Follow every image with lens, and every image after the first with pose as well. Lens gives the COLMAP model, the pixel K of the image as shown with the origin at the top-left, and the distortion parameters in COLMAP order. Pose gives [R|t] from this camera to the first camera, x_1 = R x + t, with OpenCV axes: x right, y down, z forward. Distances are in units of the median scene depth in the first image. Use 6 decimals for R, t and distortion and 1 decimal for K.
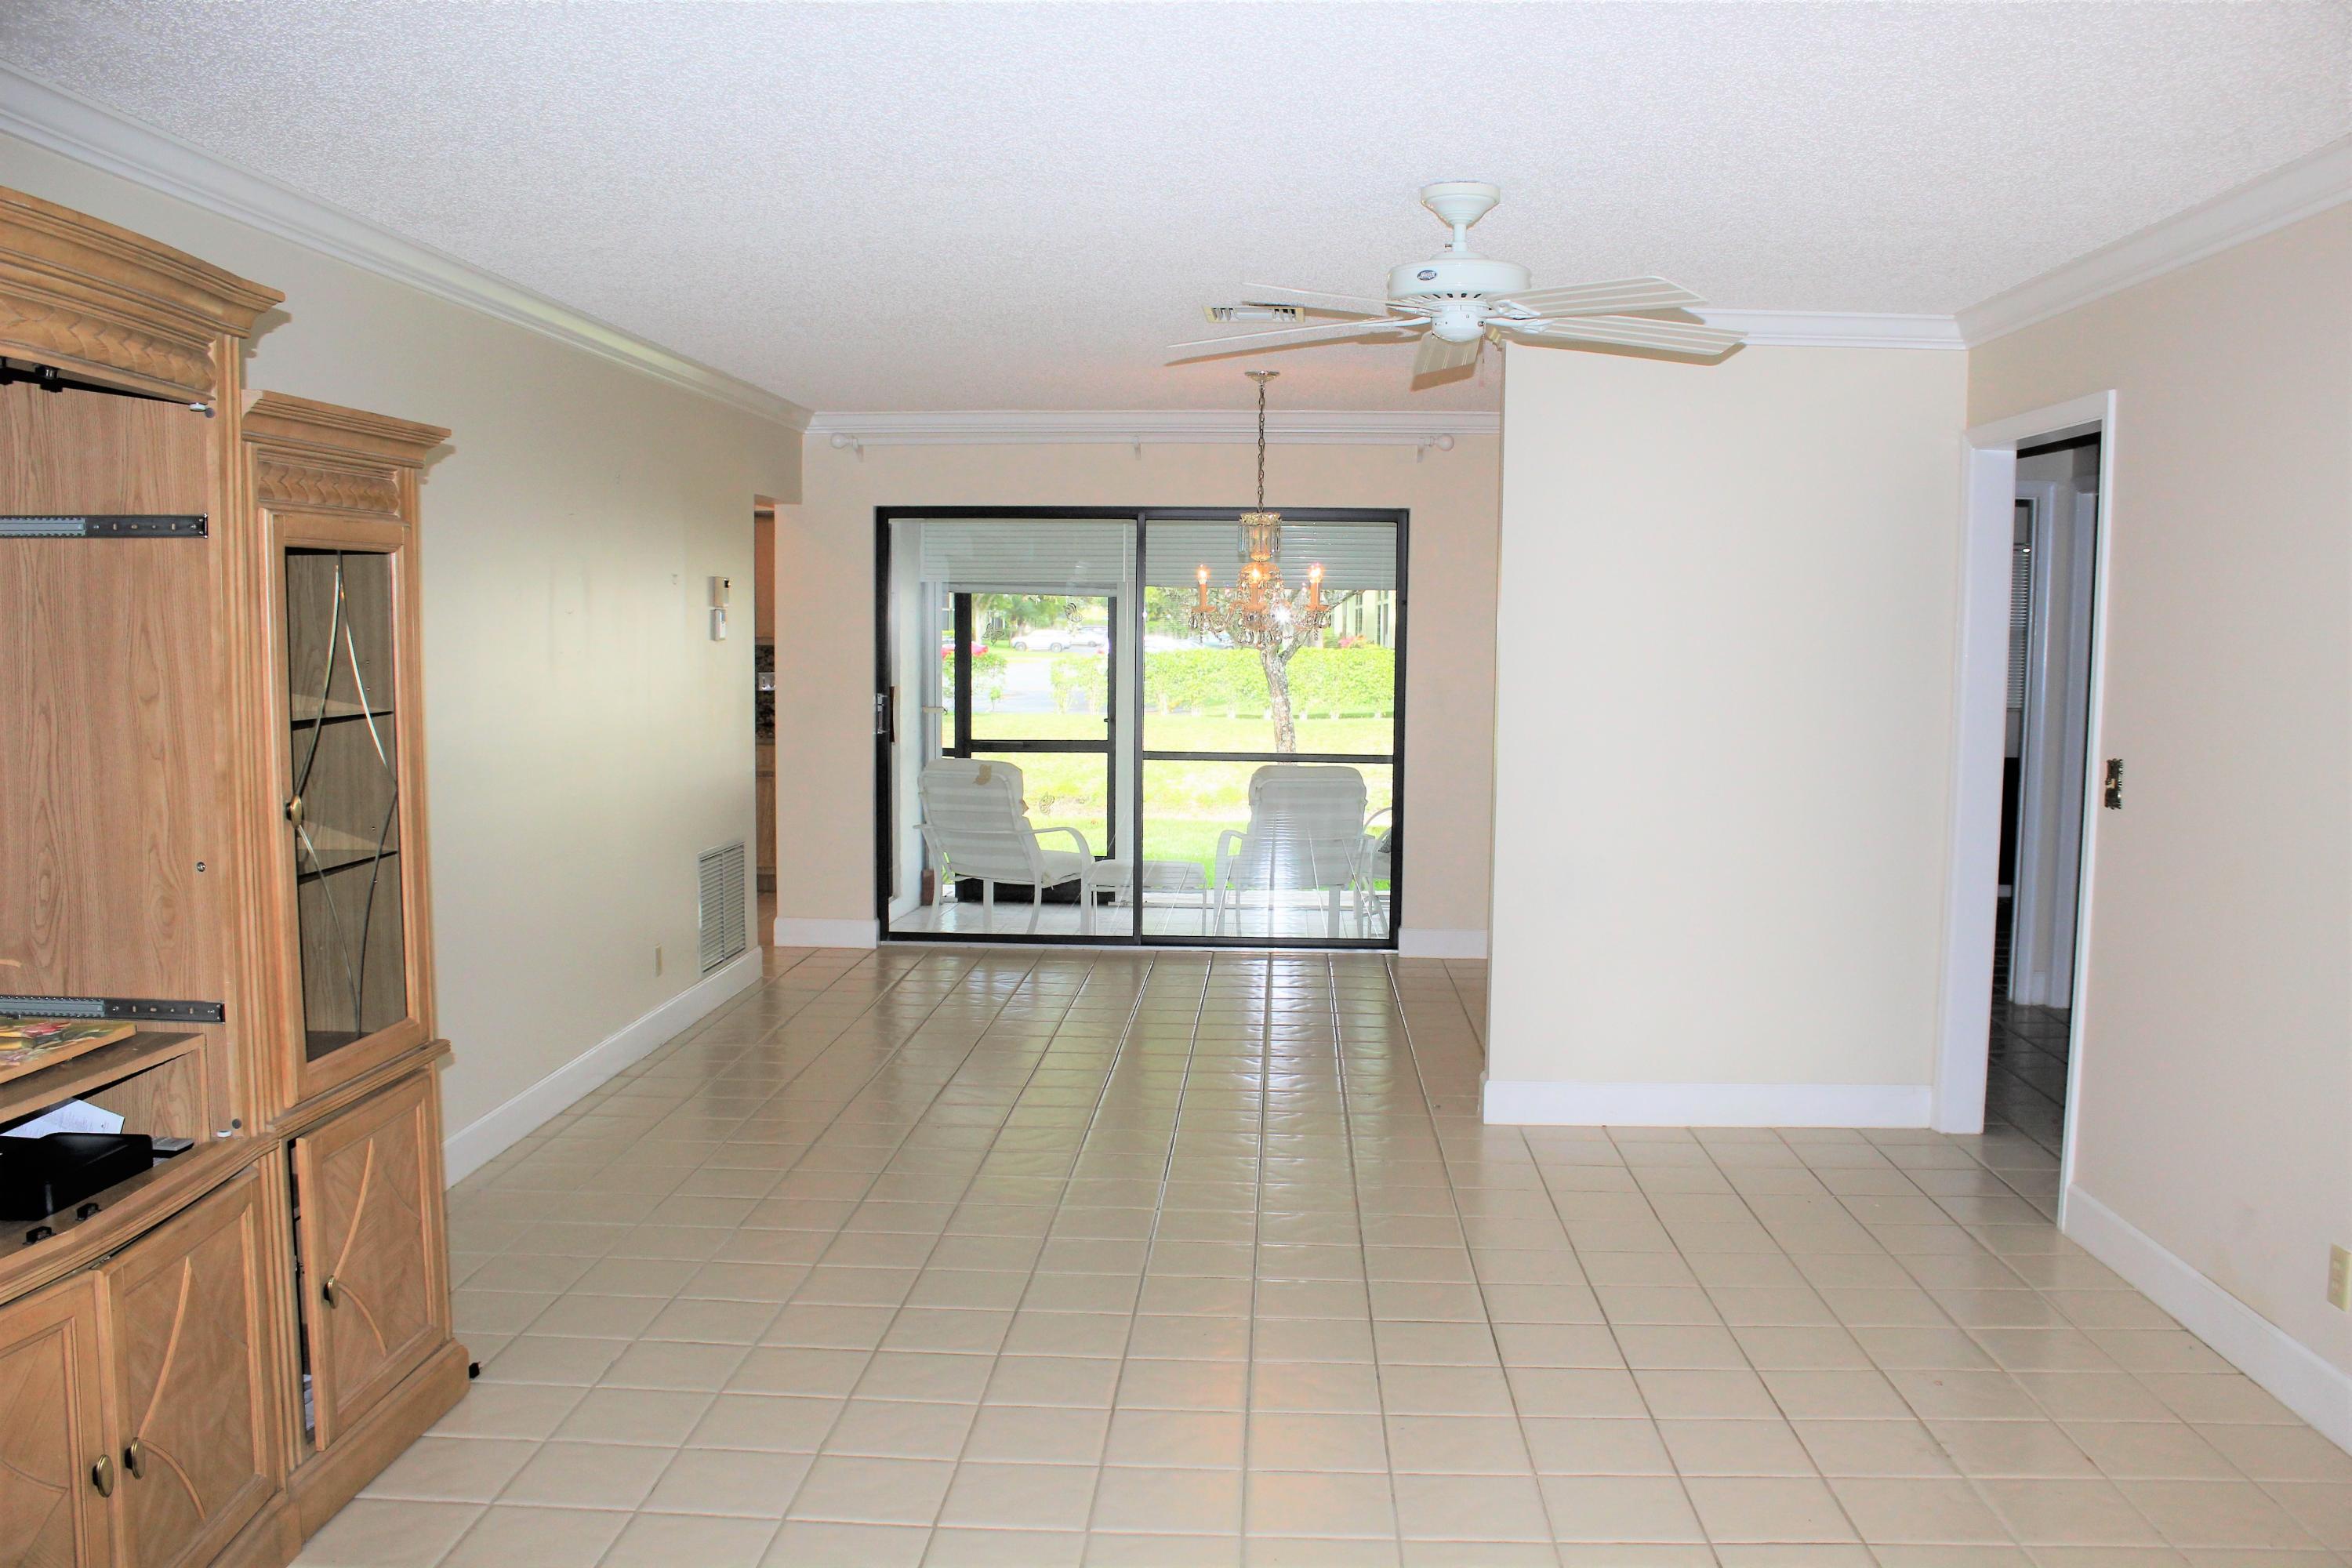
lens RADIAL K [[1941.6, 0, 1185.1], [0, 1941.6, 794.5], [0, 0, 1]] dist [-0.176575, 0.126586]
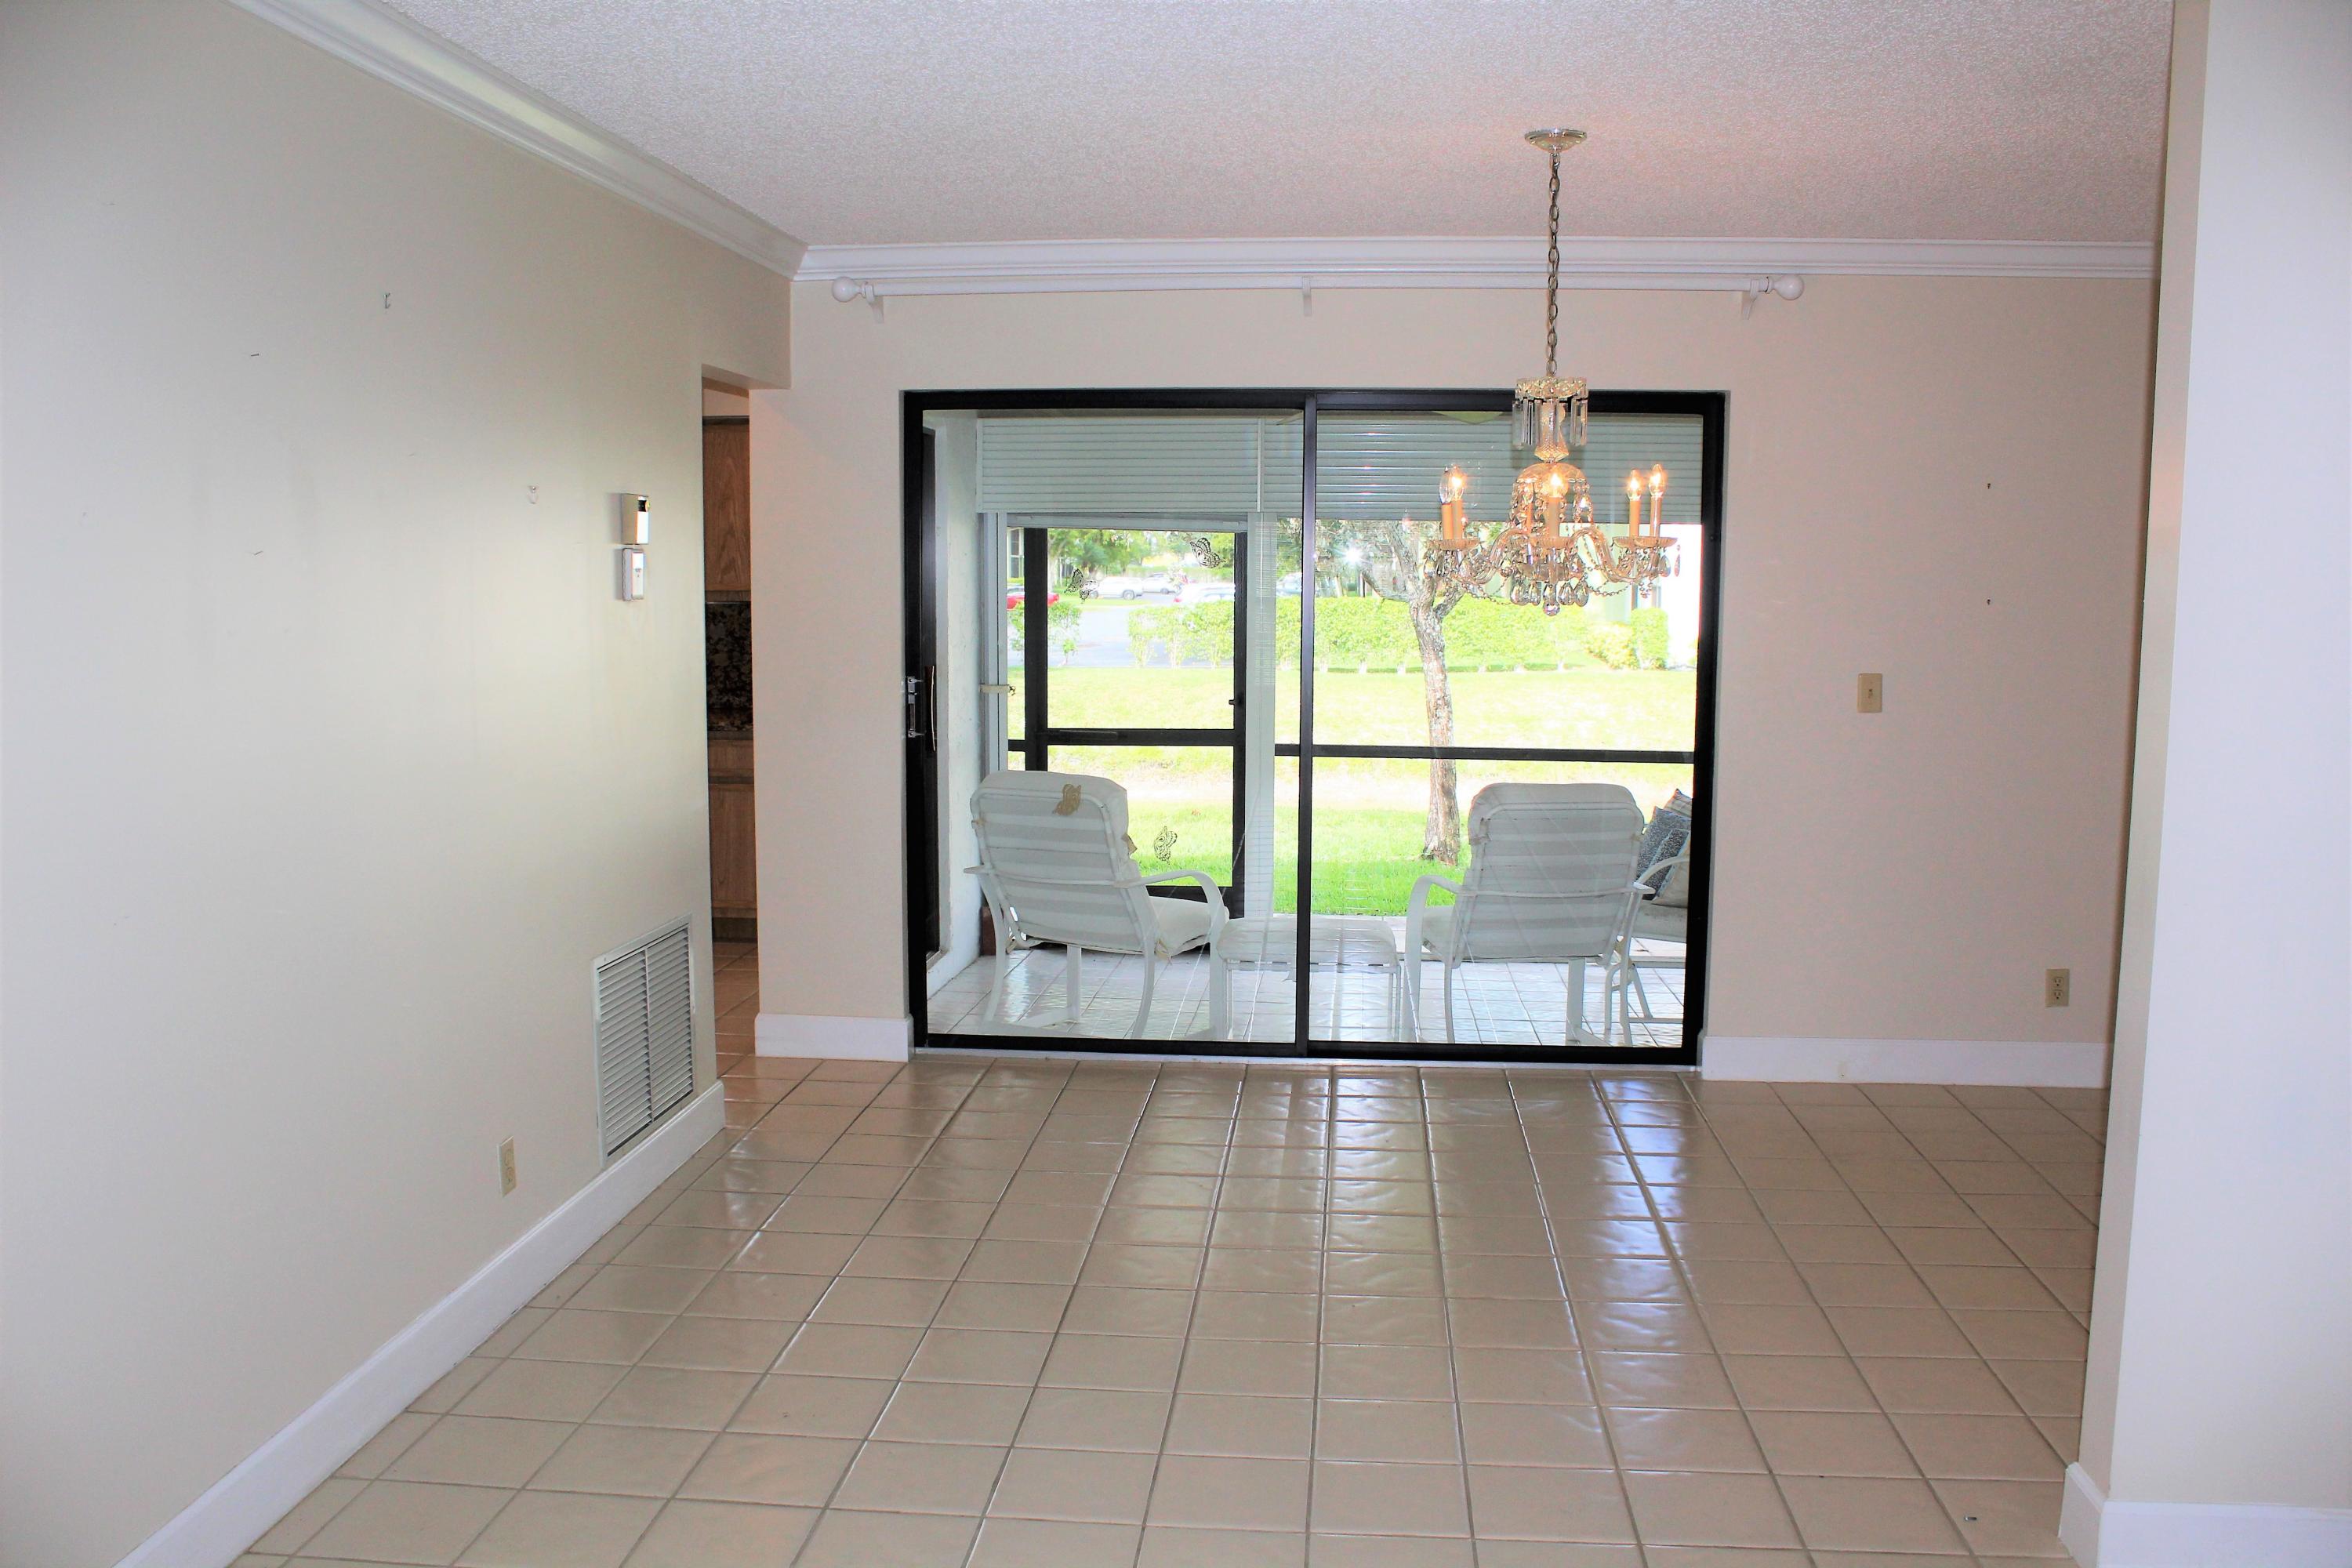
lens RADIAL K [[1941.6, 0, 1185.1], [0, 1941.6, 794.5], [0, 0, 1]] dist [-0.176575, 0.126586]
pose [[0.999353, 0.000302, -0.035954, -0.039459], [0.000685, 0.999623, 0.027436, -0.028904], [0.035948, -0.027443, 0.998977, 0.330805]]
